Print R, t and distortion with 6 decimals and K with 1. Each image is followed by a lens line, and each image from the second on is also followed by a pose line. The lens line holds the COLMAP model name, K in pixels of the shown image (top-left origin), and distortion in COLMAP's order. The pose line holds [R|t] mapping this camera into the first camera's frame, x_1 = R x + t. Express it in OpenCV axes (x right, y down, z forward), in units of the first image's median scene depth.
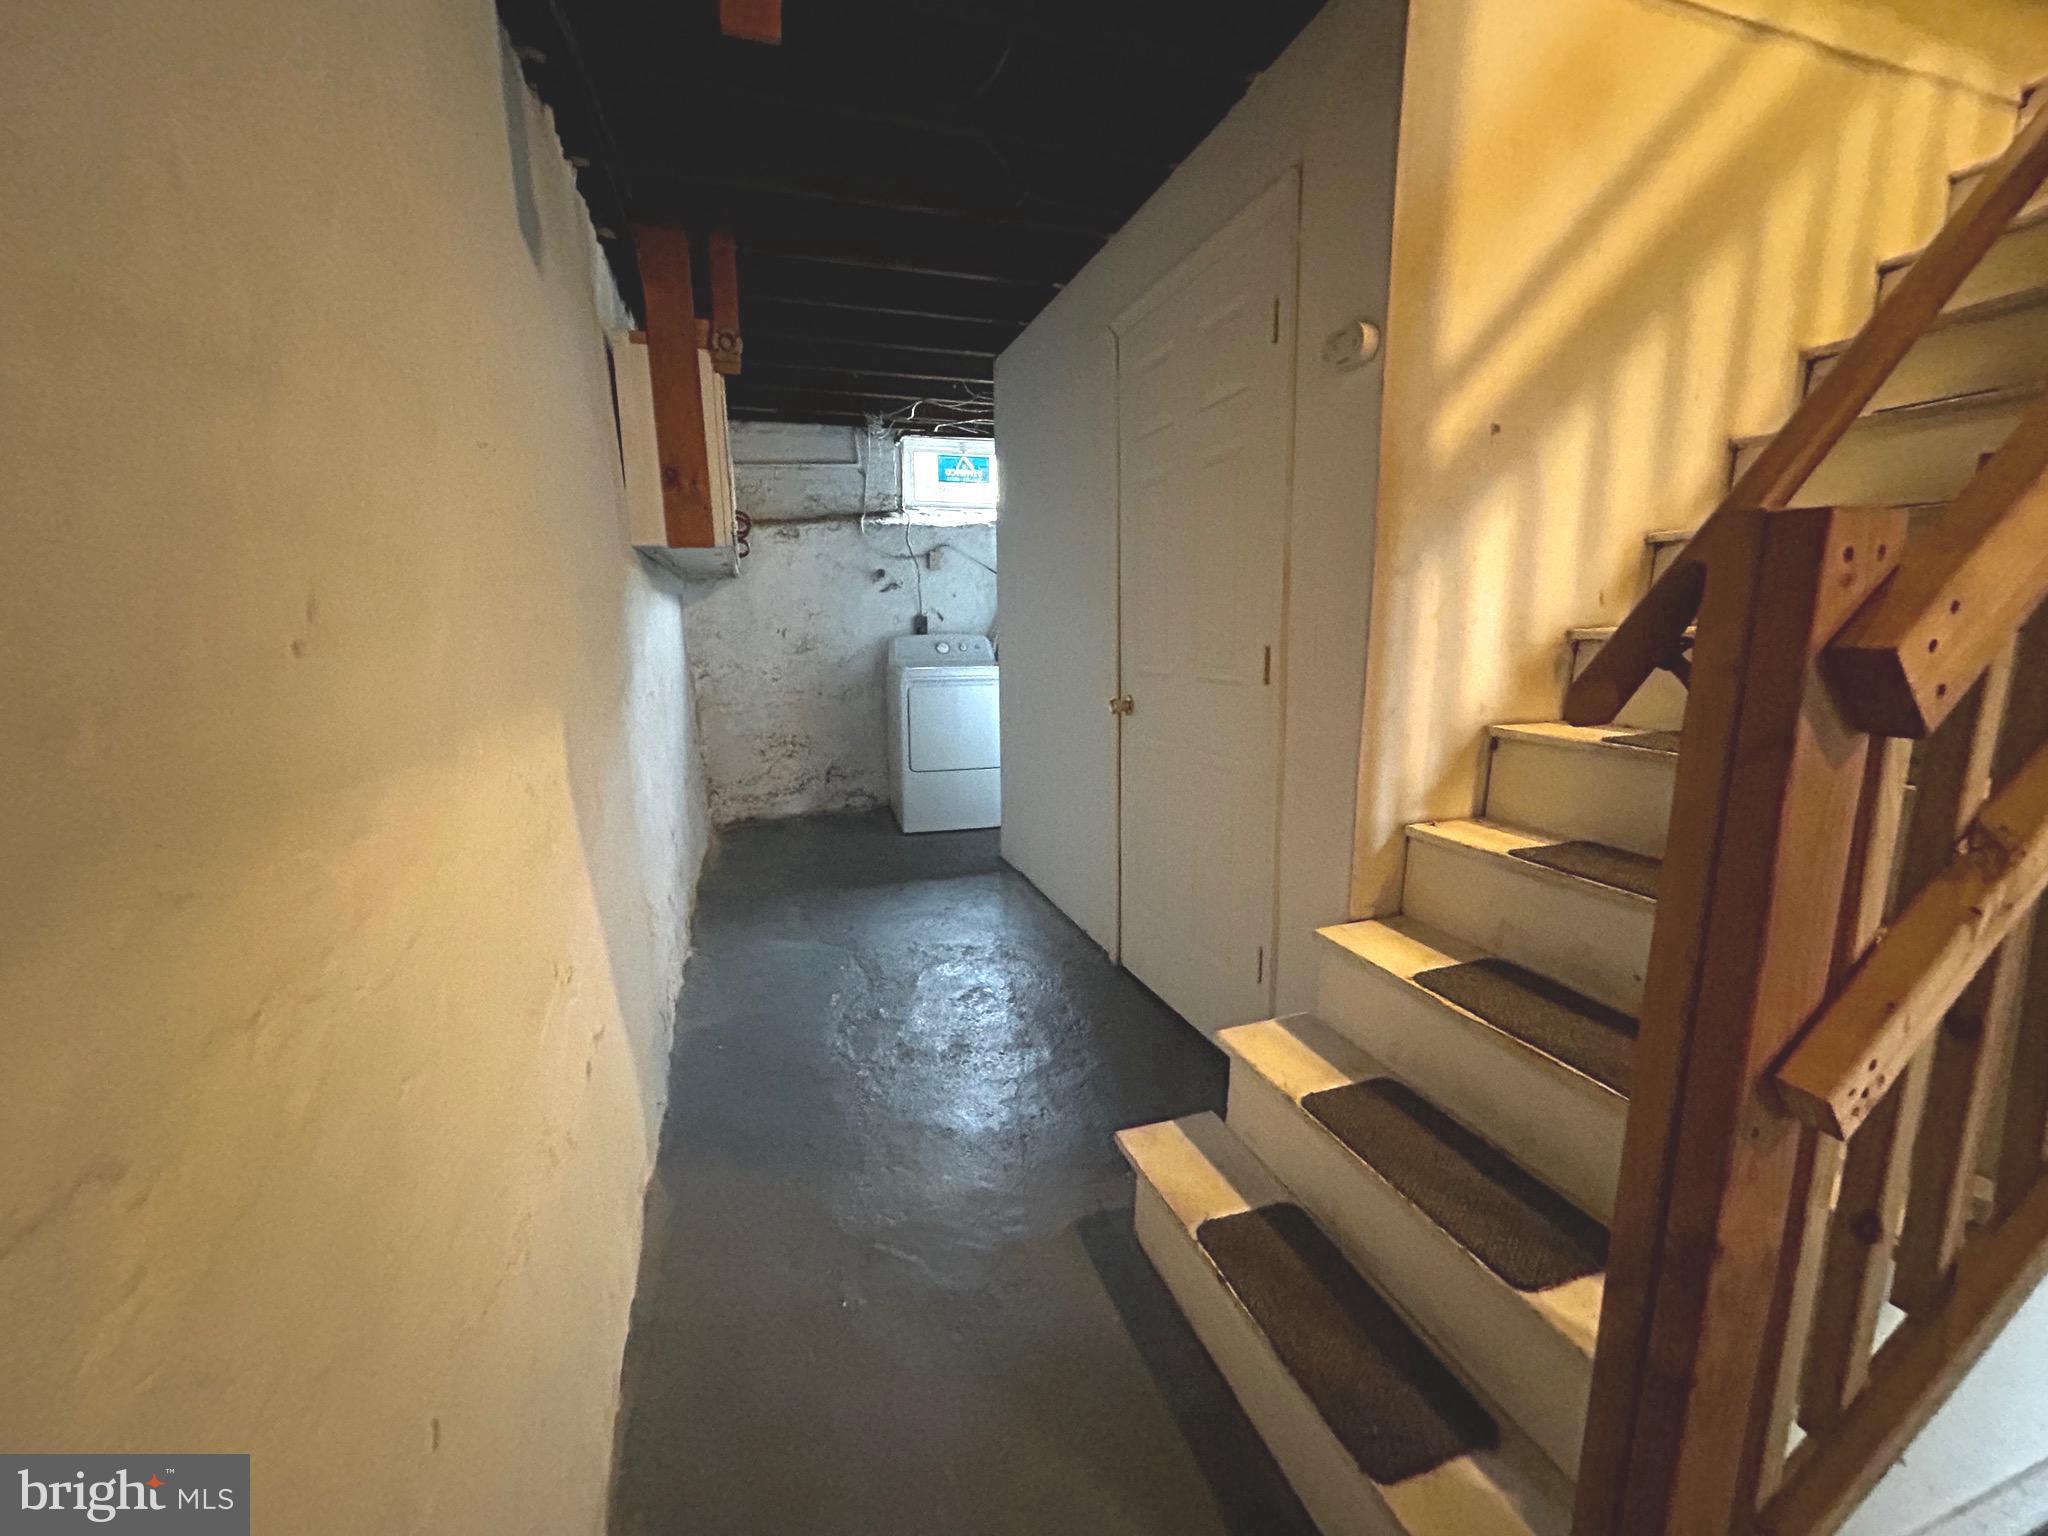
lens RADIAL K [[825.8, 0, 1027.6], [0, 825.8, 770.5], [0, 0, 1]] dist [0.001390, 0.000262]
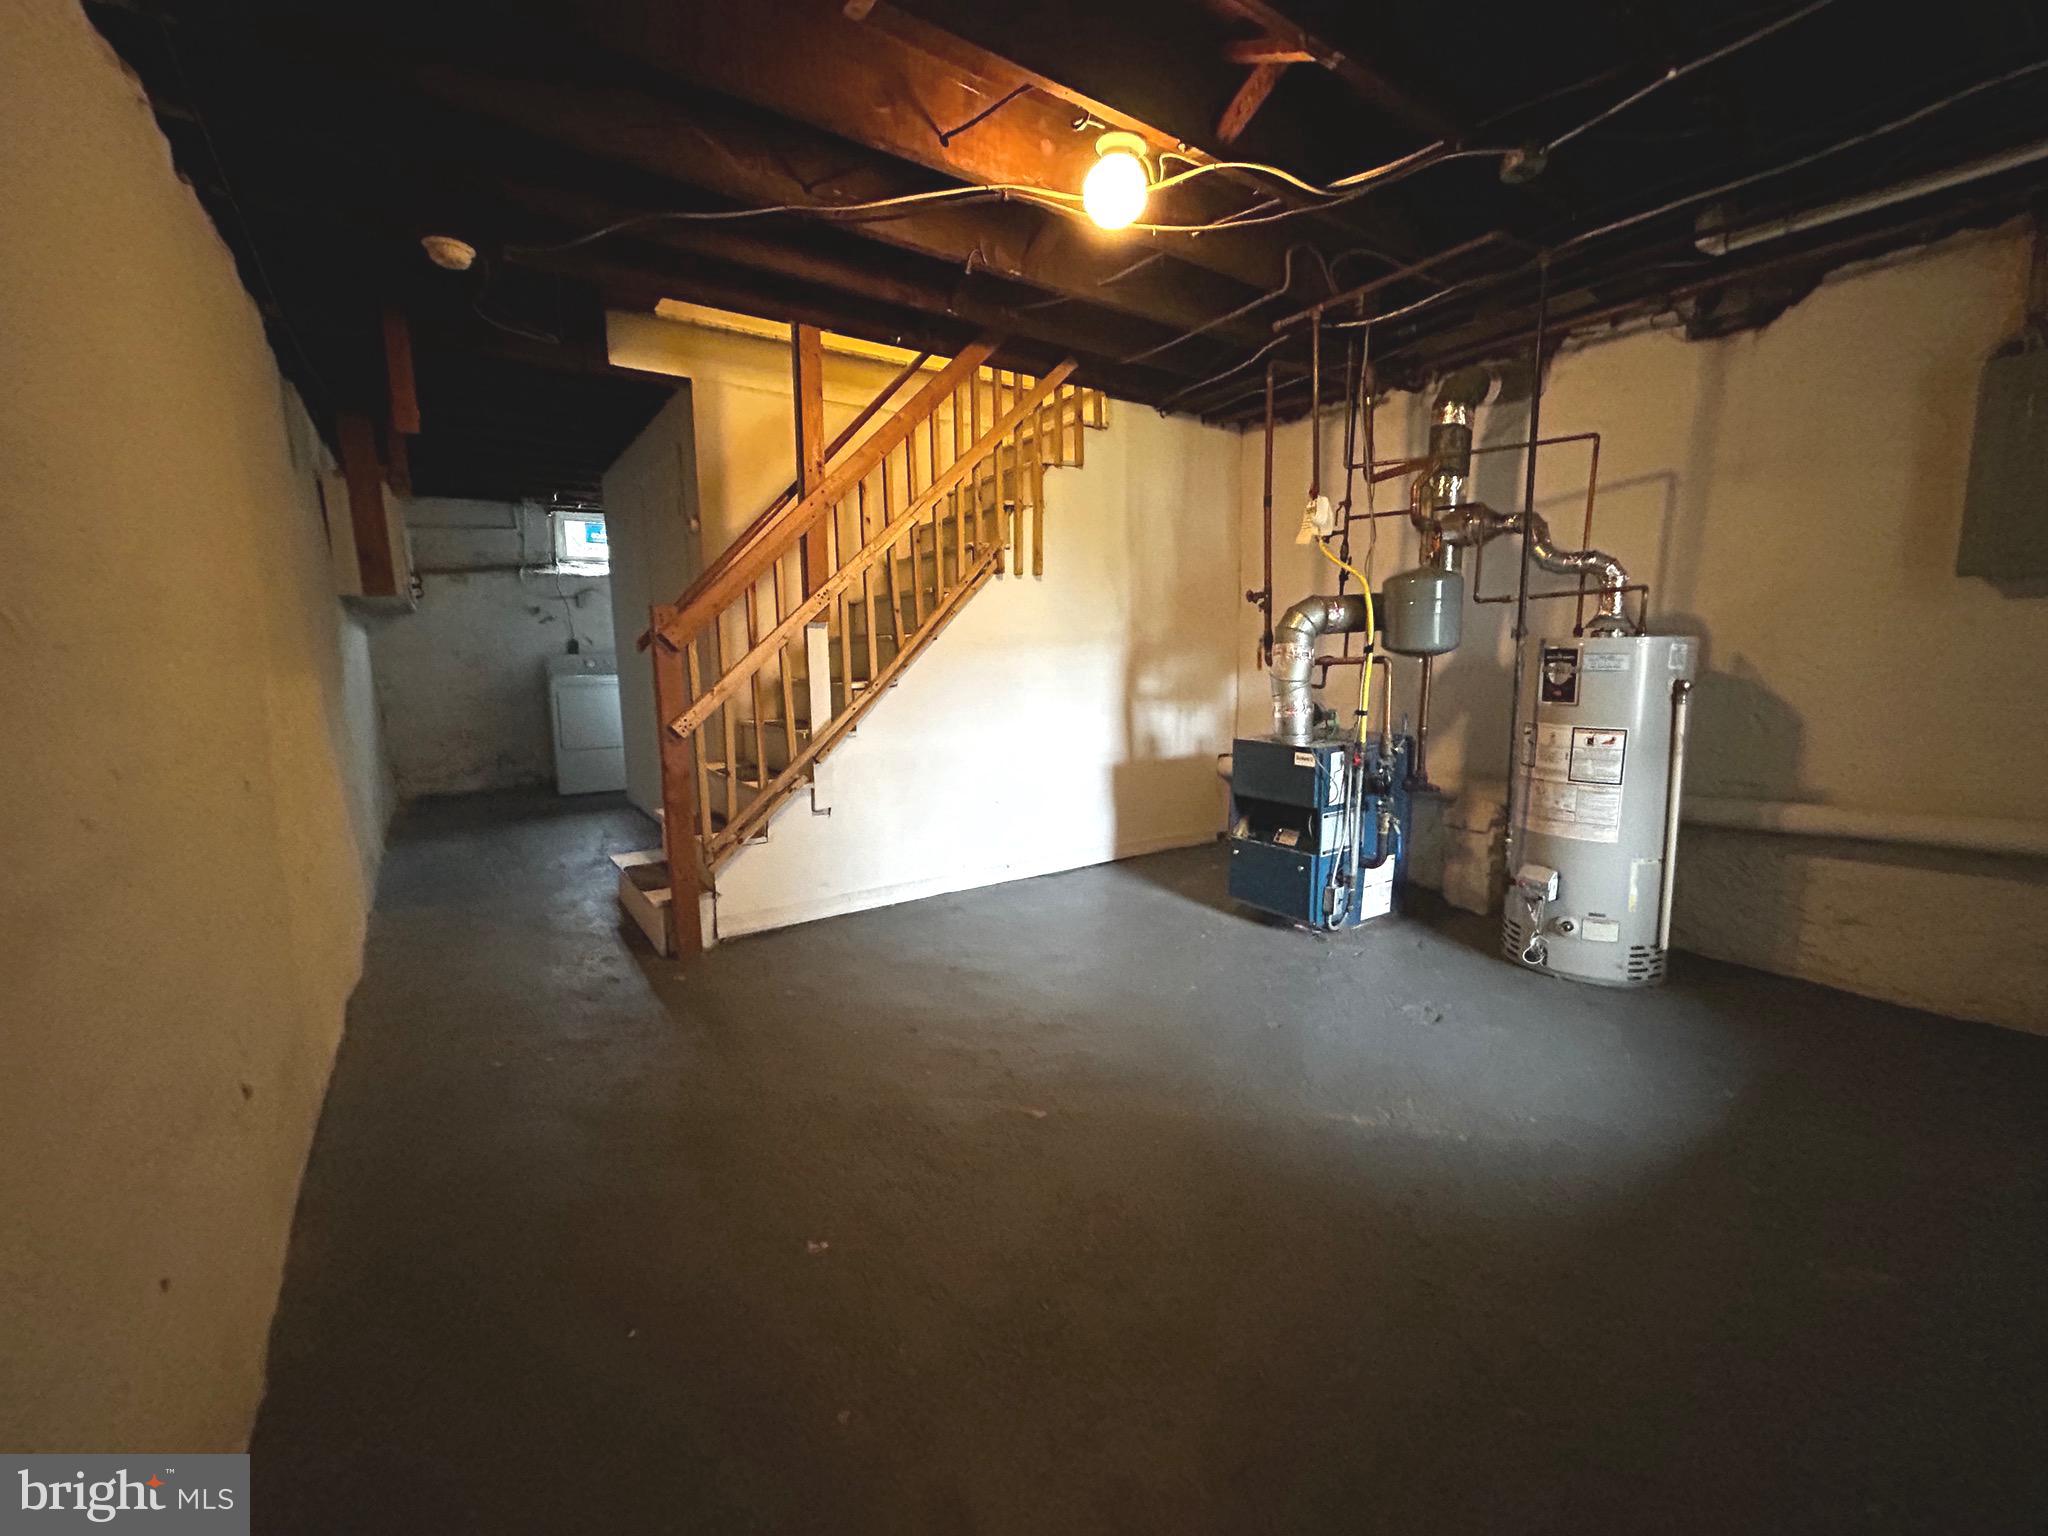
lens RADIAL K [[825.8, 0, 1016.2], [0, 825.8, 768.9], [0, 0, 1]] dist [0.001390, 0.000262]
pose [[0.960253, -0.043081, 0.275788, 0.196603], [0.053798, 0.998058, -0.031407, 0.111036], [-0.273899, 0.044996, 0.960705, -0.523970]]
